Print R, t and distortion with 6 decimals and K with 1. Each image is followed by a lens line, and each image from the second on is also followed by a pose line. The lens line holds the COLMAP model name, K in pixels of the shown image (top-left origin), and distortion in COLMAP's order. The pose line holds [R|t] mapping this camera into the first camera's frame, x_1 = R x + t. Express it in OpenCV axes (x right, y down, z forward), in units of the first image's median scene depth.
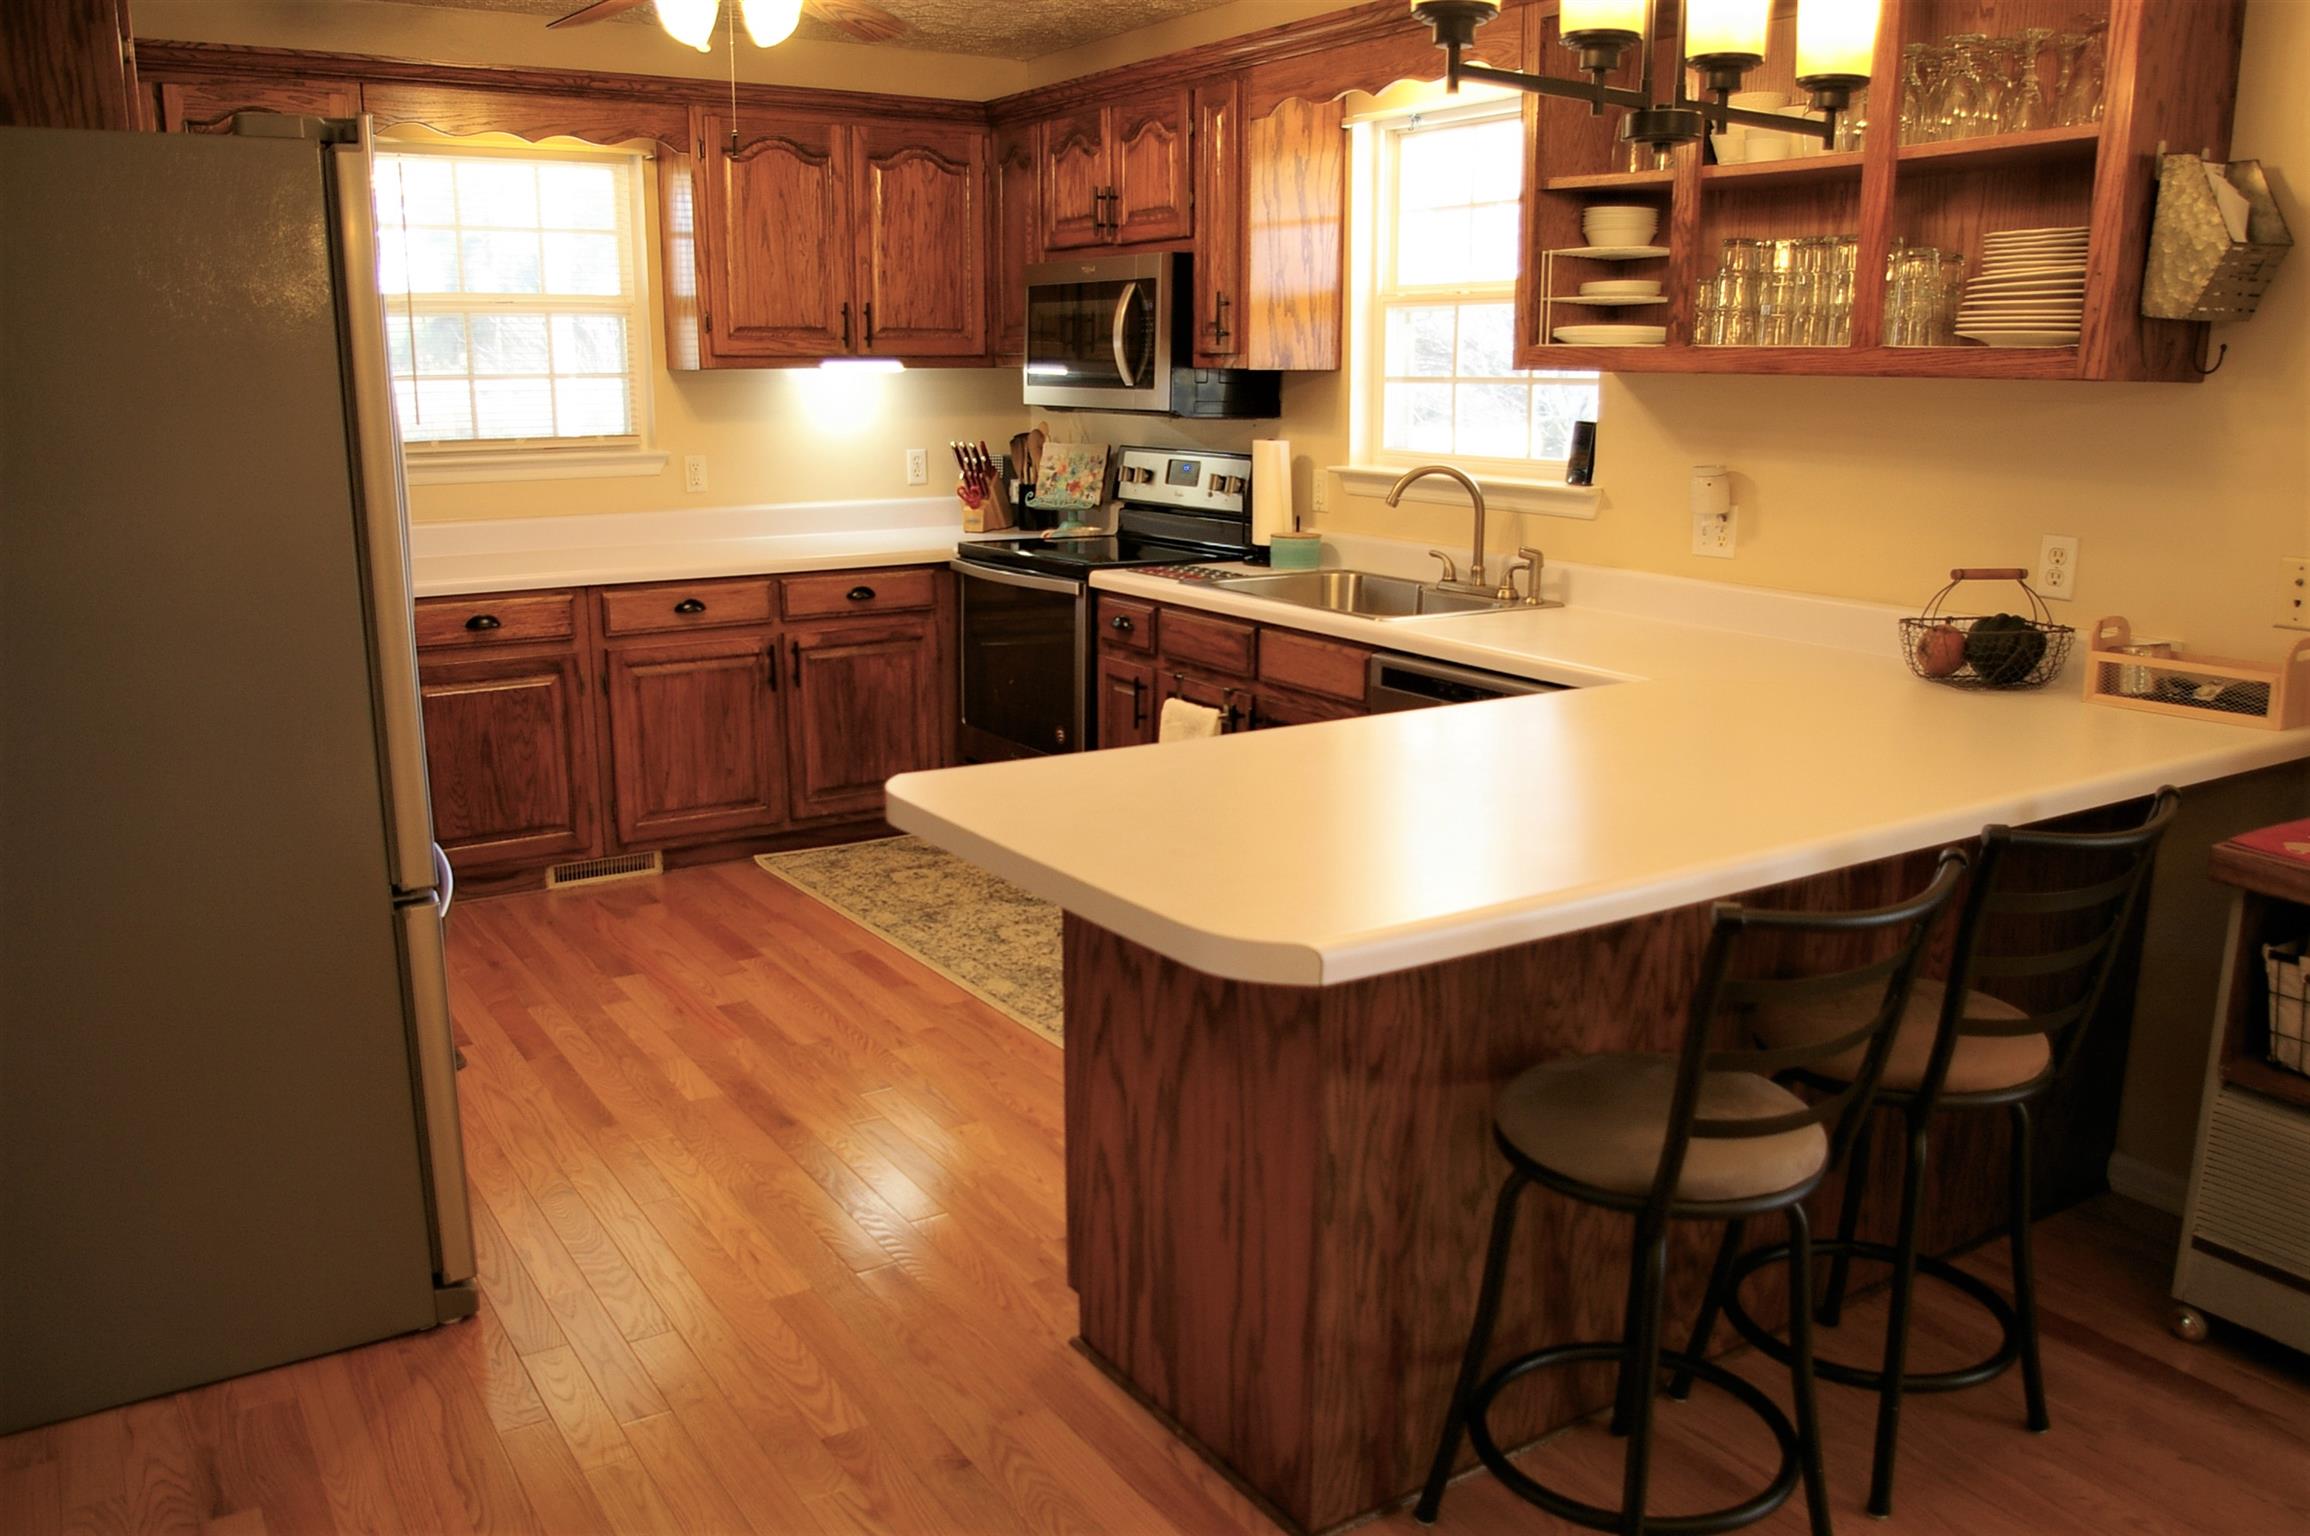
lens RADIAL K [[1820.0, 0, 1162.6], [0, 1820.0, 797.2], [0, 0, 1]] dist [-0.098180, 0.052635]
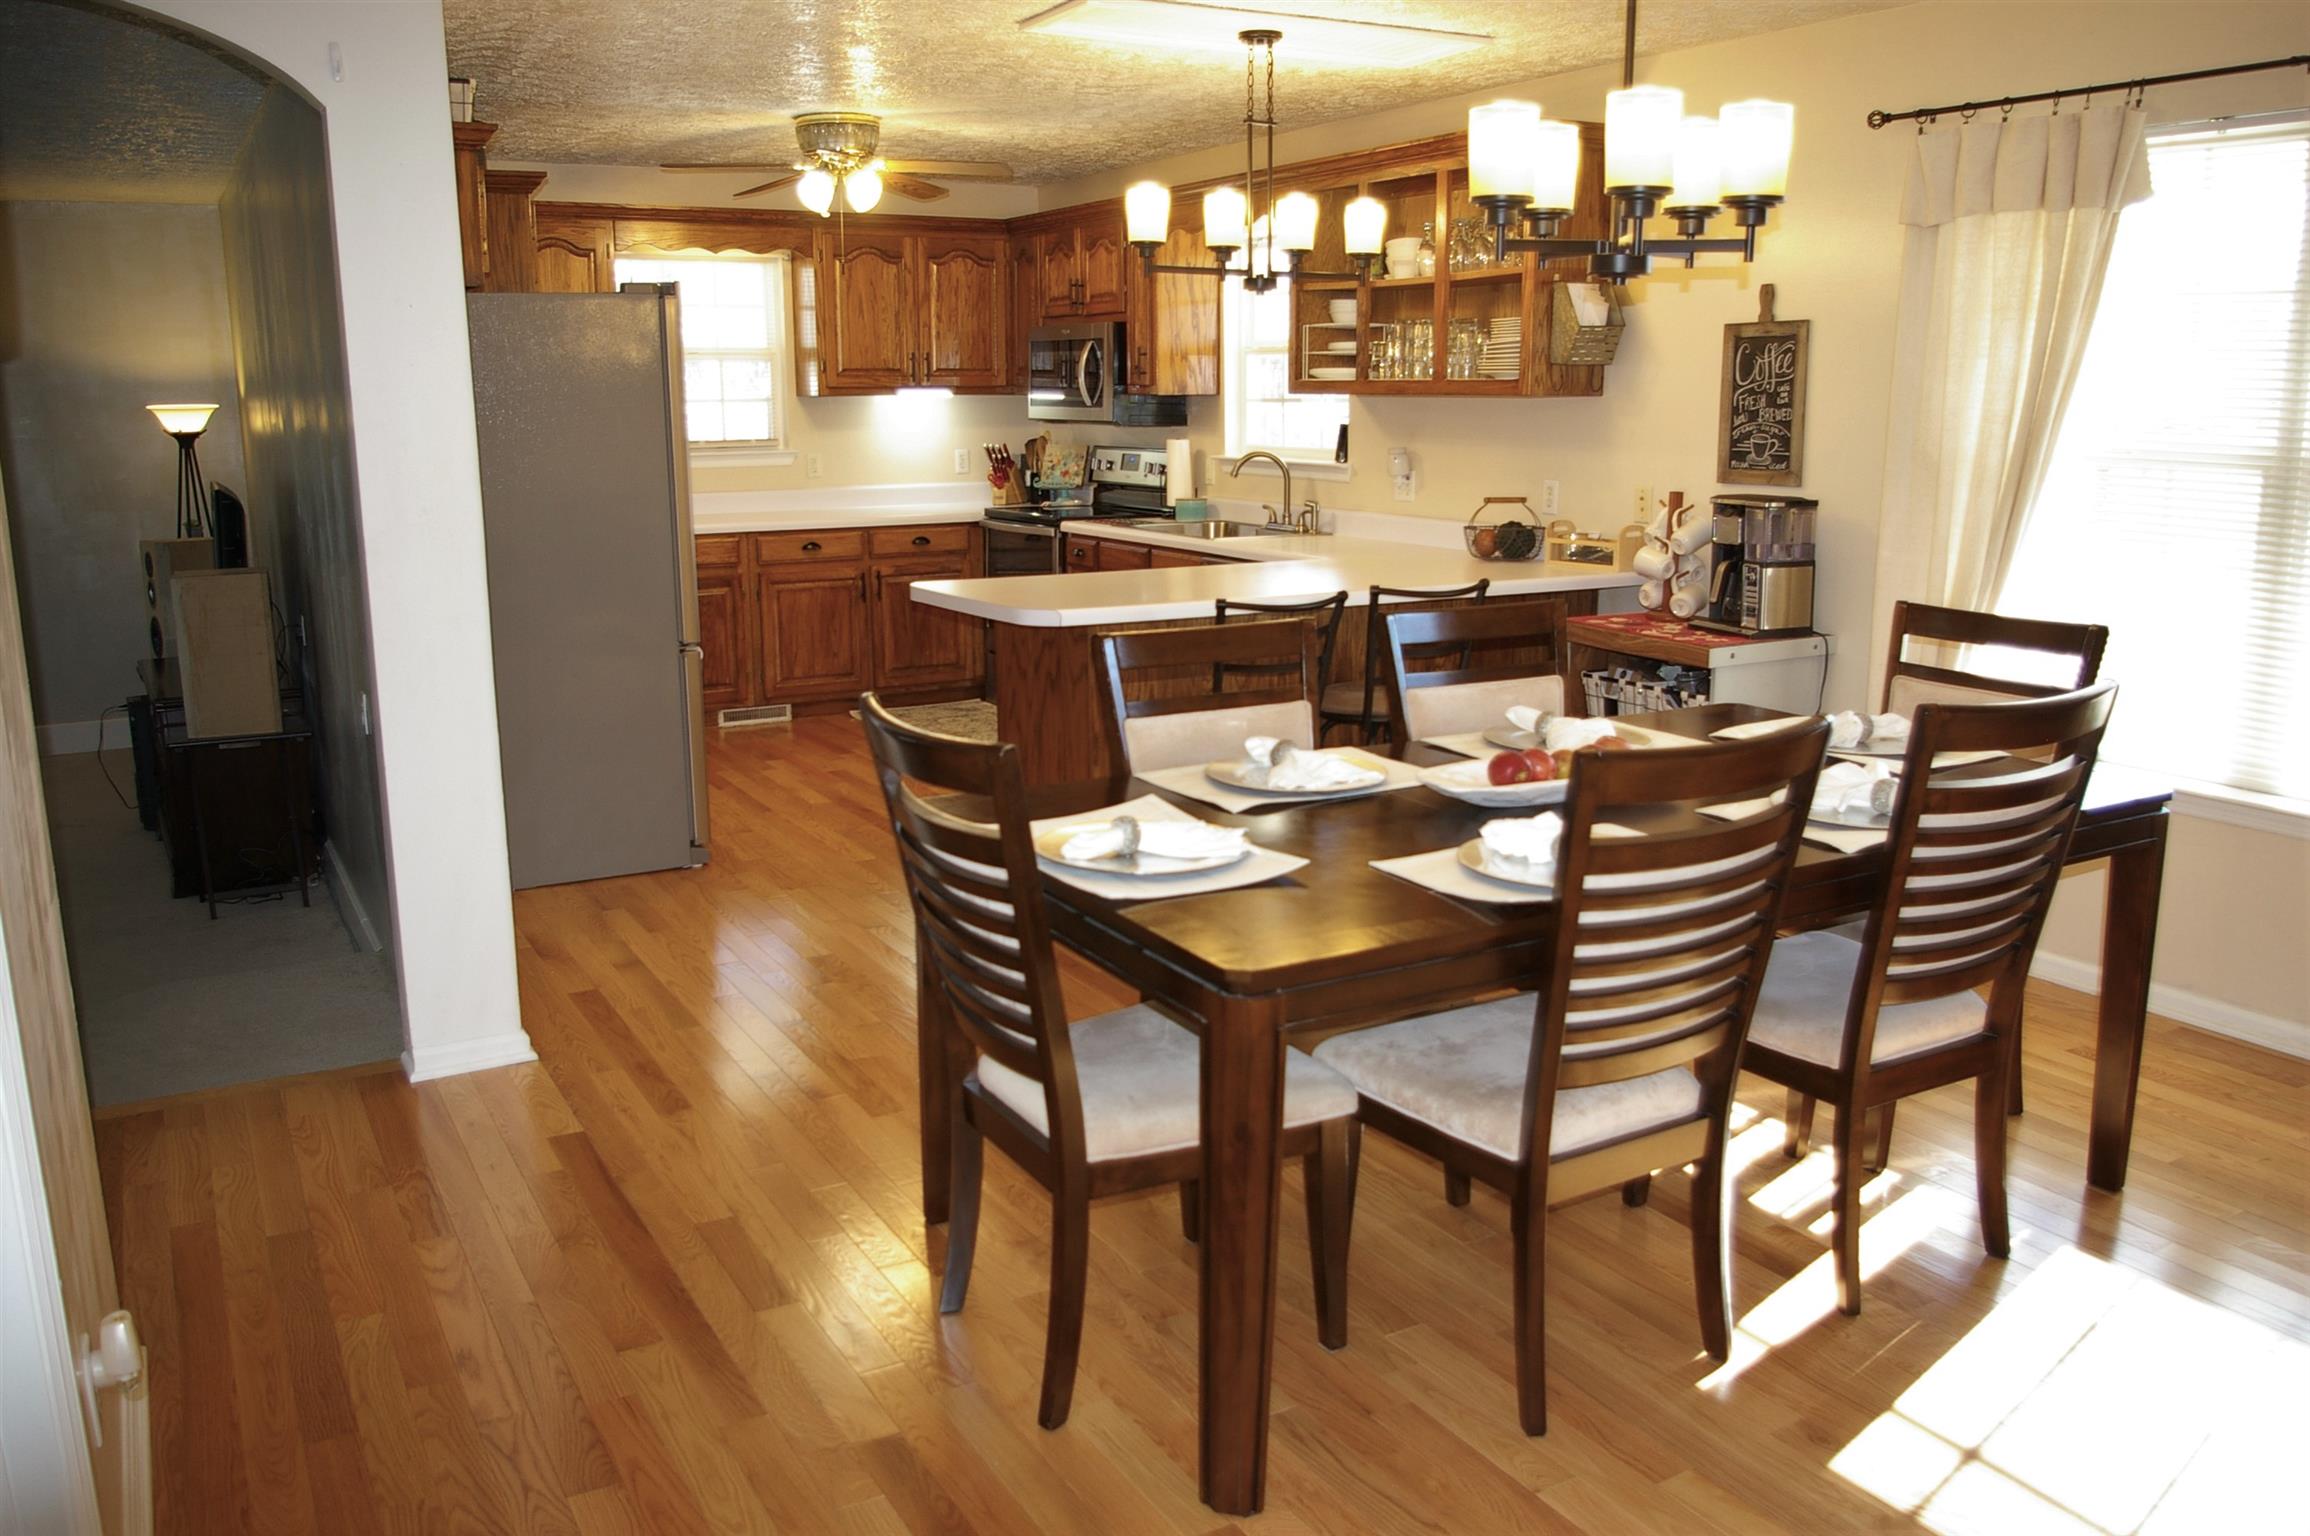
lens RADIAL K [[1820.0, 0, 1162.6], [0, 1820.0, 797.2], [0, 0, 1]] dist [-0.098180, 0.052635]
pose [[0.998634, 0.006367, -0.051870, 0.124338], [-0.007033, 0.999895, -0.012671, 0.127991], [0.051784, 0.013018, 0.998573, -0.544845]]
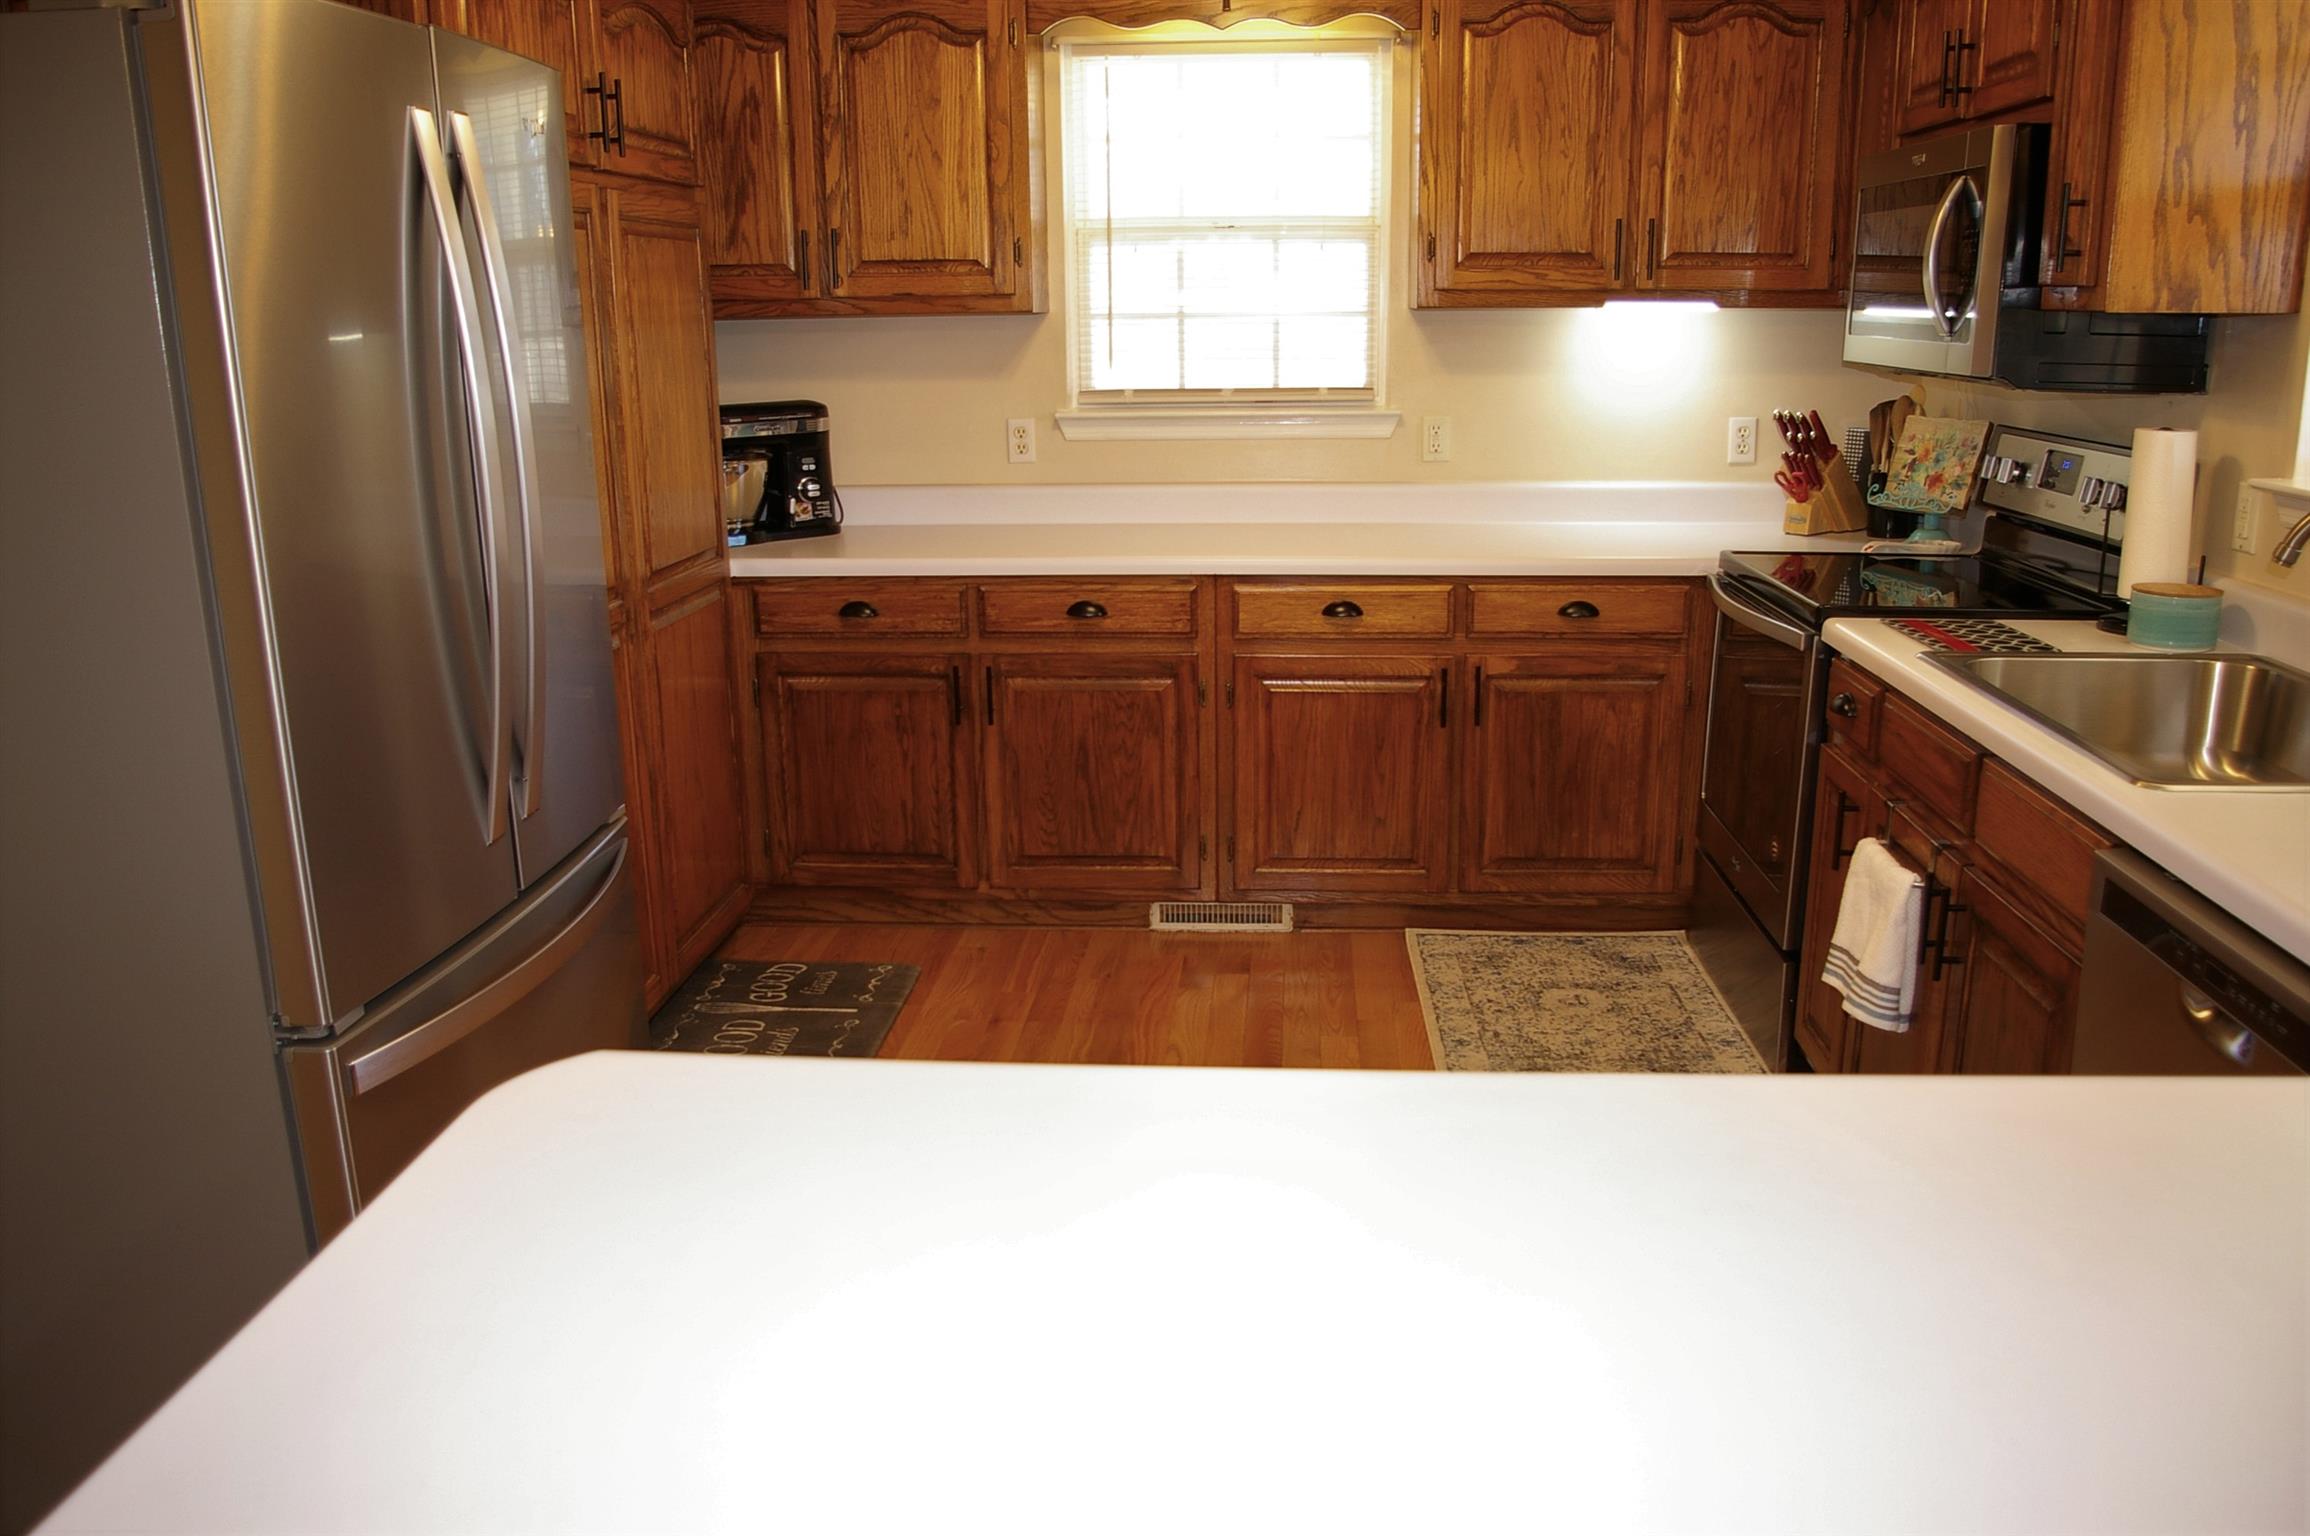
lens RADIAL K [[1820.0, 0, 1162.6], [0, 1820.0, 797.2], [0, 0, 1]] dist [-0.098180, 0.052635]
pose [[0.801277, 0.145850, -0.580244, 0.145458], [-0.125966, 0.989218, 0.074700, -0.072643], [0.584883, 0.013235, 0.811010, 0.304883]]
